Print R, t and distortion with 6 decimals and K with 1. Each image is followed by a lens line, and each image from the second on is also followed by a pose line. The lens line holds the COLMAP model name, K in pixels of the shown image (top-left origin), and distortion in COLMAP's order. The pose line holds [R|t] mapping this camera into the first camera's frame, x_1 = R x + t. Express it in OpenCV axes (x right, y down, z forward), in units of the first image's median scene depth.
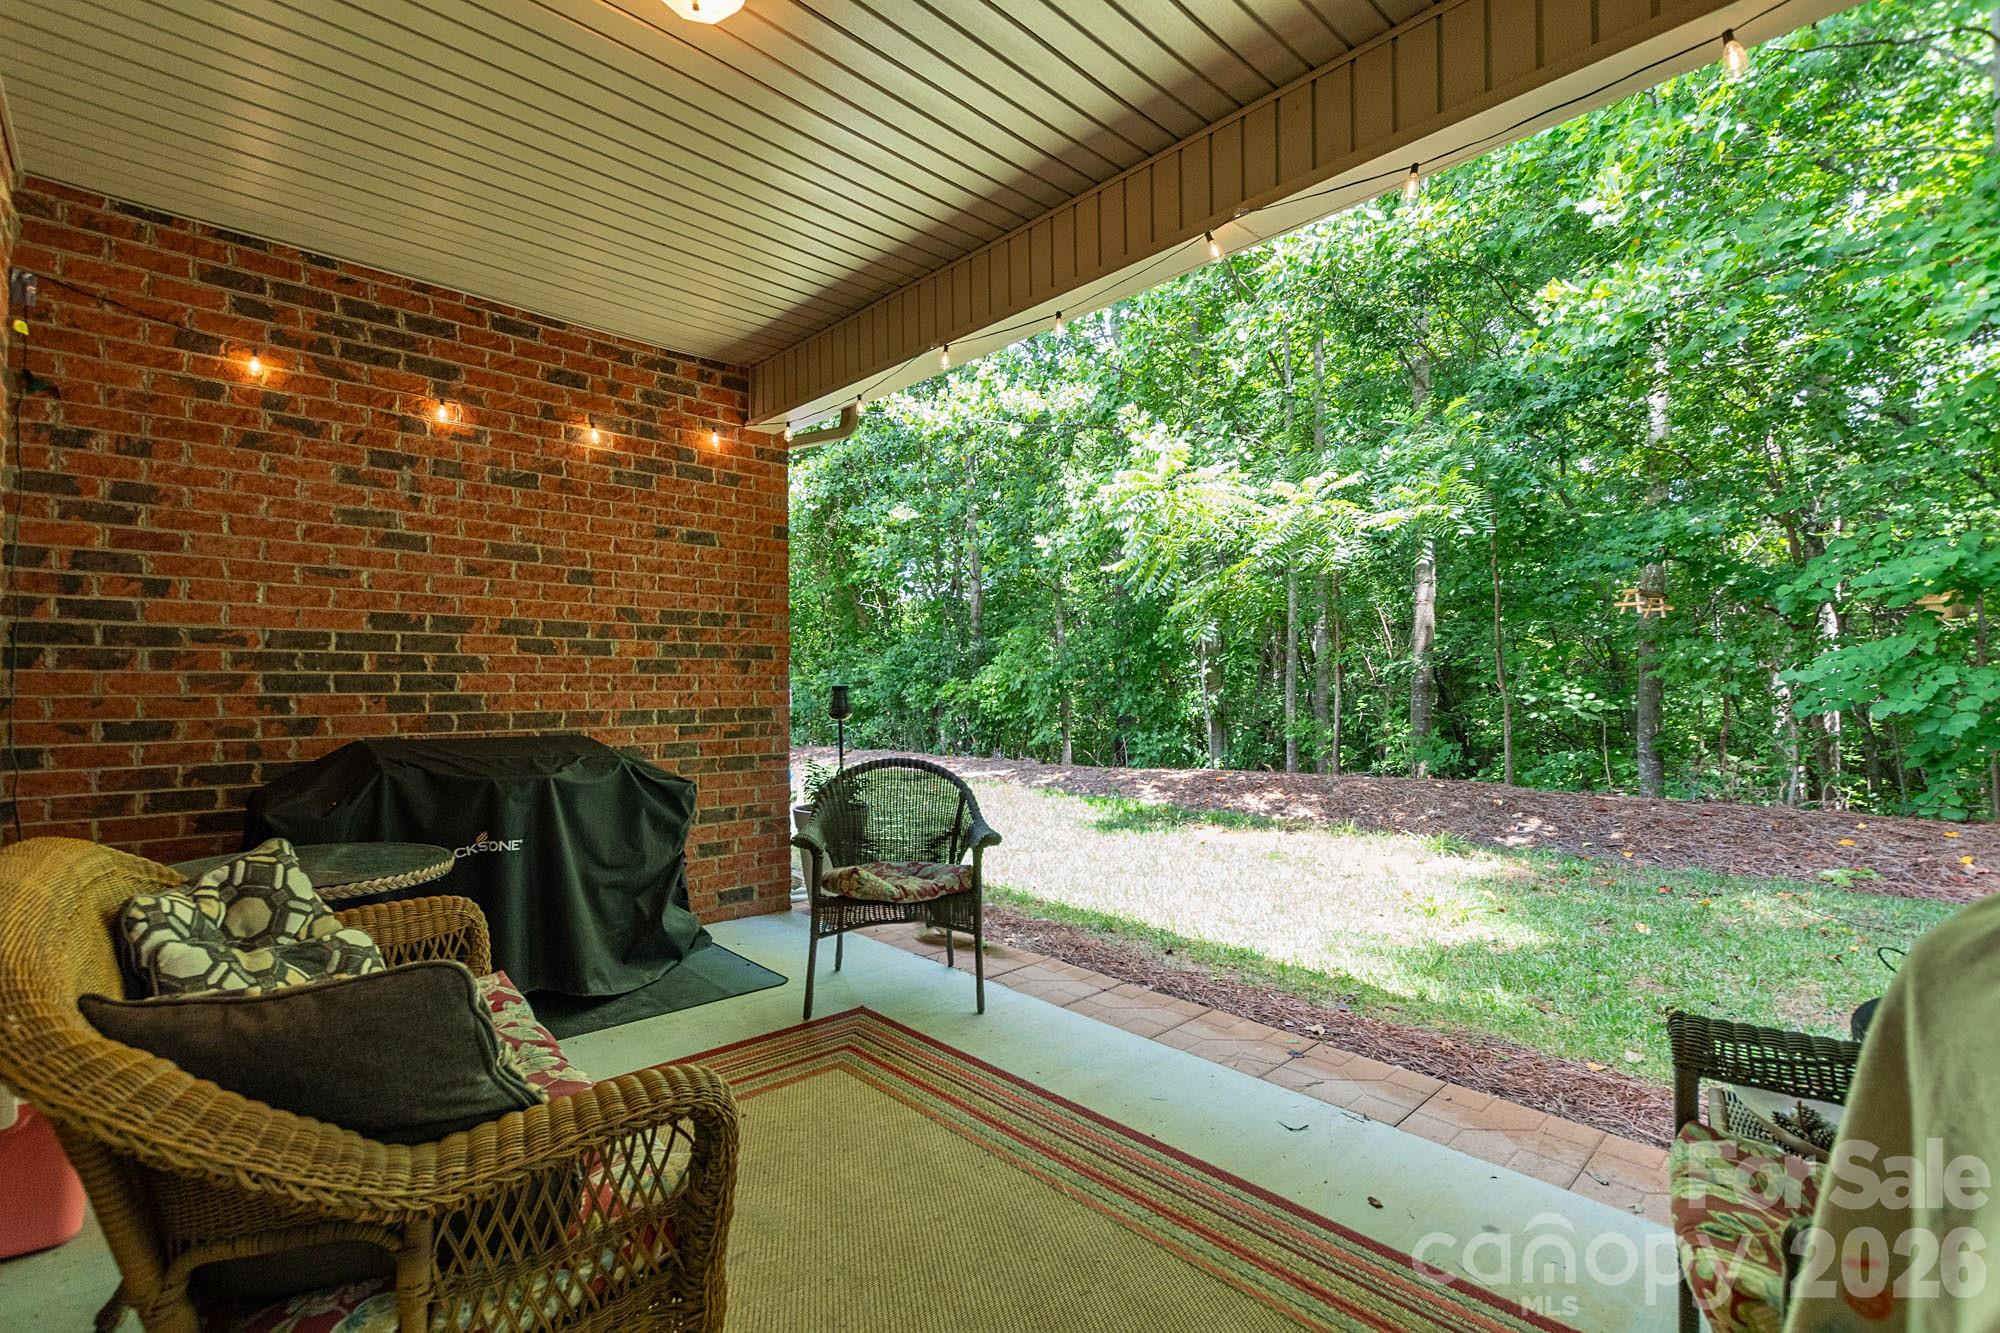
lens RADIAL K [[896.0, 0, 1006.1], [0, 896.0, 646.0], [0, 0, 1]] dist [0.005567, -0.001401]
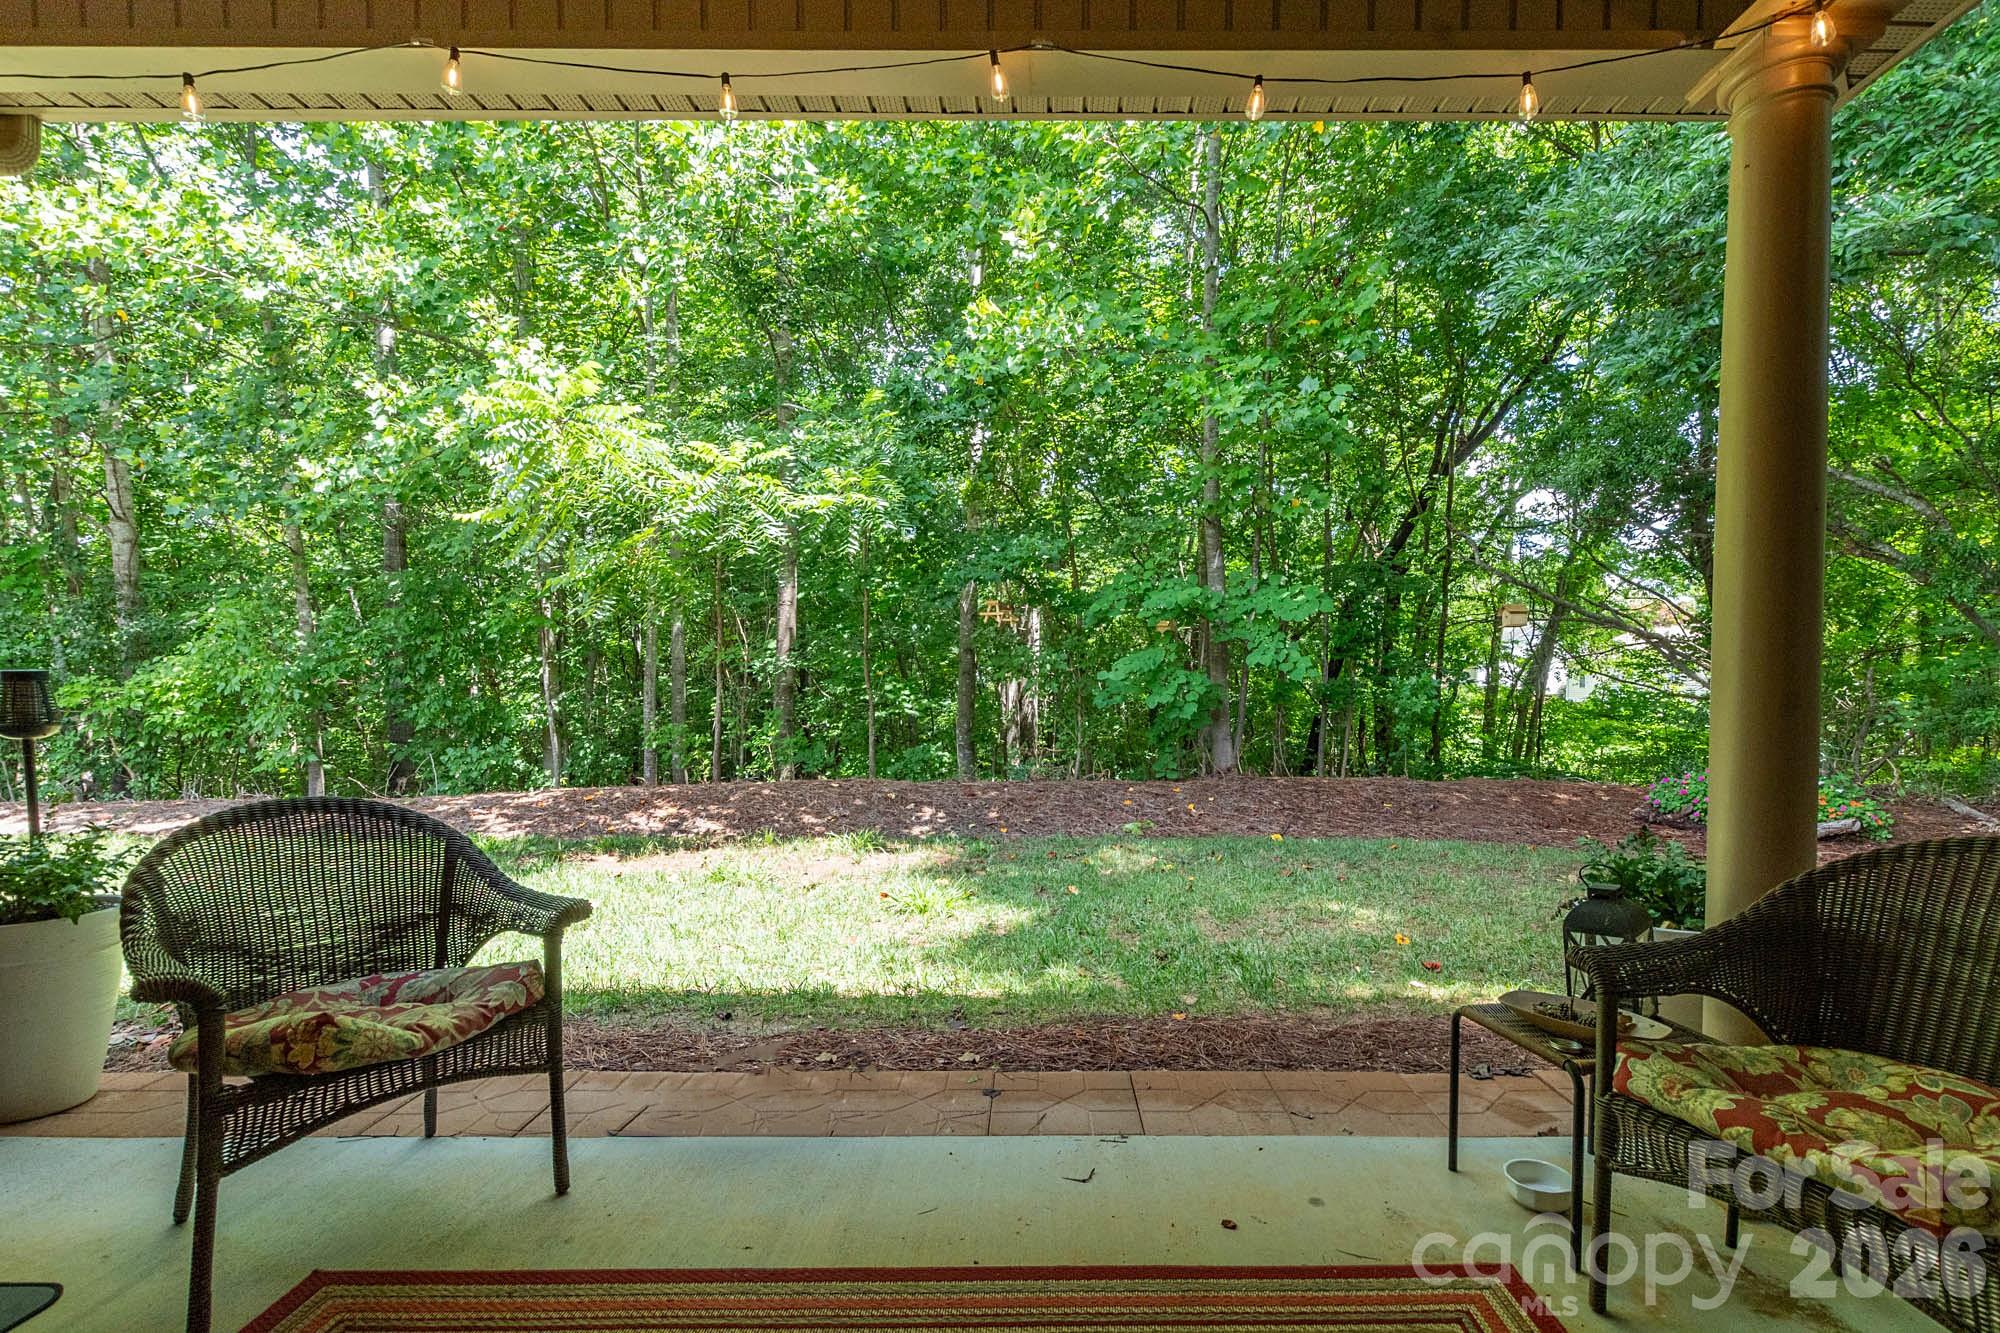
lens RADIAL K [[896.0, 0, 849.5], [0, 896.0, 715.4], [0, 0, 1]] dist [0.005567, -0.001401]
pose [[0.685531, -0.013537, 0.727918, -0.251004], [-0.026530, 0.998699, 0.043558, 0.037832], [-0.727560, -0.049172, 0.684279, 0.337417]]
